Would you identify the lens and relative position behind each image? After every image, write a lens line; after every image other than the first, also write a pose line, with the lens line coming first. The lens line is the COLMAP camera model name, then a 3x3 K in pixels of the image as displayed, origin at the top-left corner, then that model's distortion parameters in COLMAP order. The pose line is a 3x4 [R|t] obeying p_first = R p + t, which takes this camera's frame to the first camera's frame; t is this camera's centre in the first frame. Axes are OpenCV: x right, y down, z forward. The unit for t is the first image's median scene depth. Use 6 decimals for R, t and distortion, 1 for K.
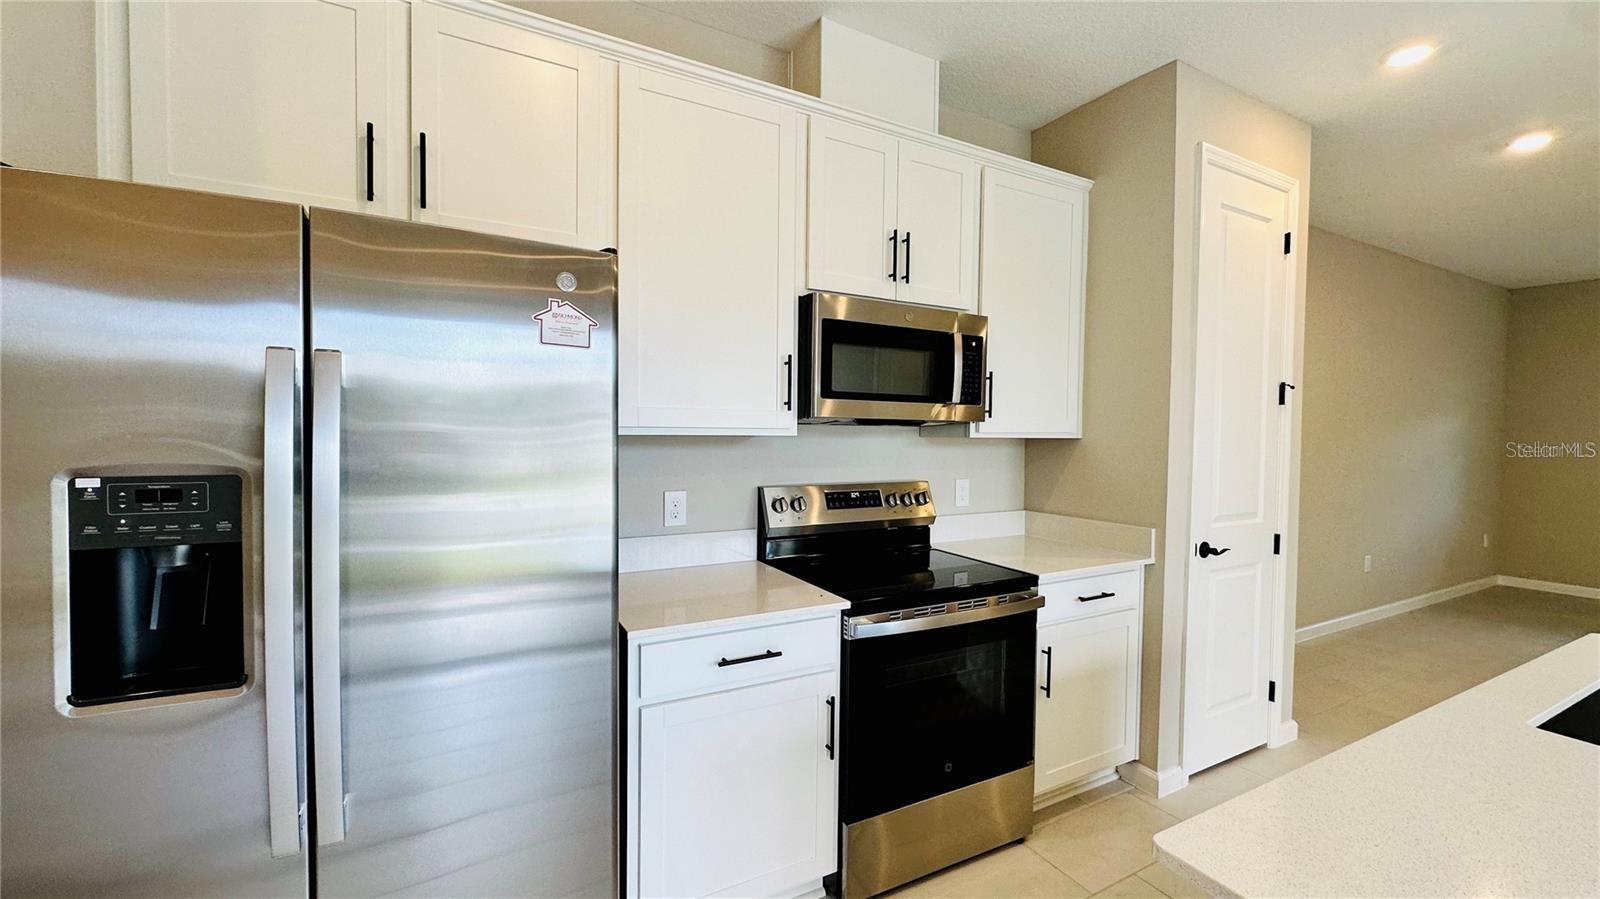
lens RADIAL K [[637.4, 0, 800.8], [0, 637.4, 448.1], [0, 0, 1]] dist [-0.002571, 0.001068]
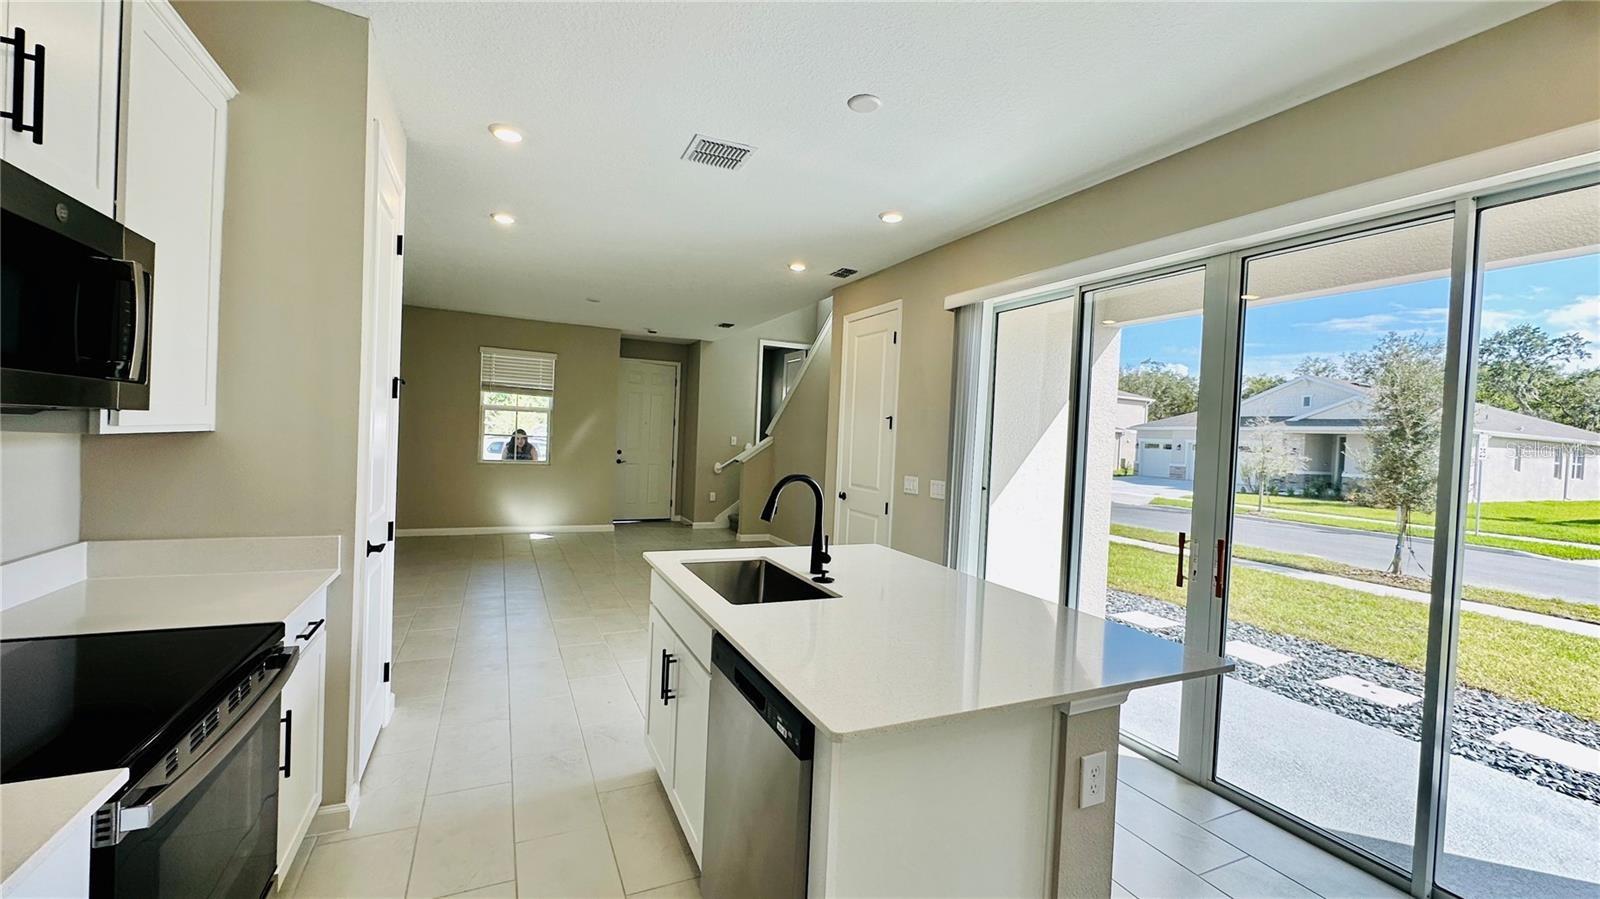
lens RADIAL K [[637.4, 0, 800.4], [0, 637.4, 448.4], [0, 0, 1]] dist [-0.002571, 0.001068]
pose [[0.053042, -0.029453, 0.998158, -0.324838], [-0.017503, 0.999384, 0.030419, -0.036000], [-0.998439, -0.019084, 0.052494, 0.346994]]
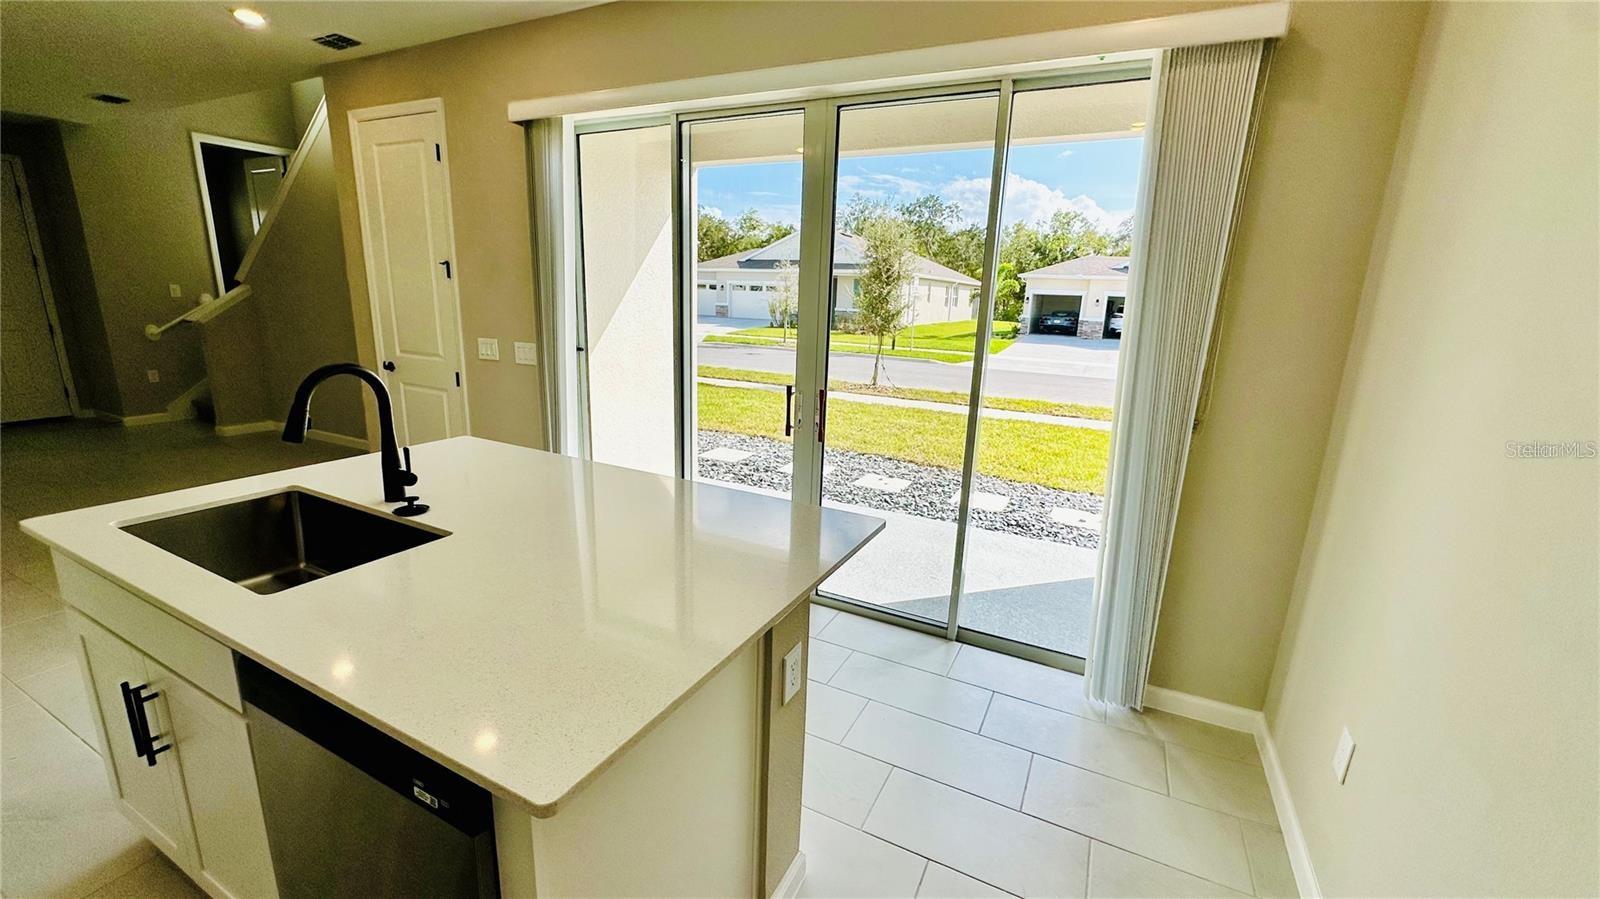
lens RADIAL K [[637.4, 0, 796.3], [0, 637.4, 447.2], [0, 0, 1]] dist [-0.002571, 0.001068]
pose [[-0.568254, -0.222811, 0.792112, -0.111578], [-0.019930, 0.966086, 0.257450, -0.062021], [-0.822611, 0.130510, -0.553423, 0.393827]]
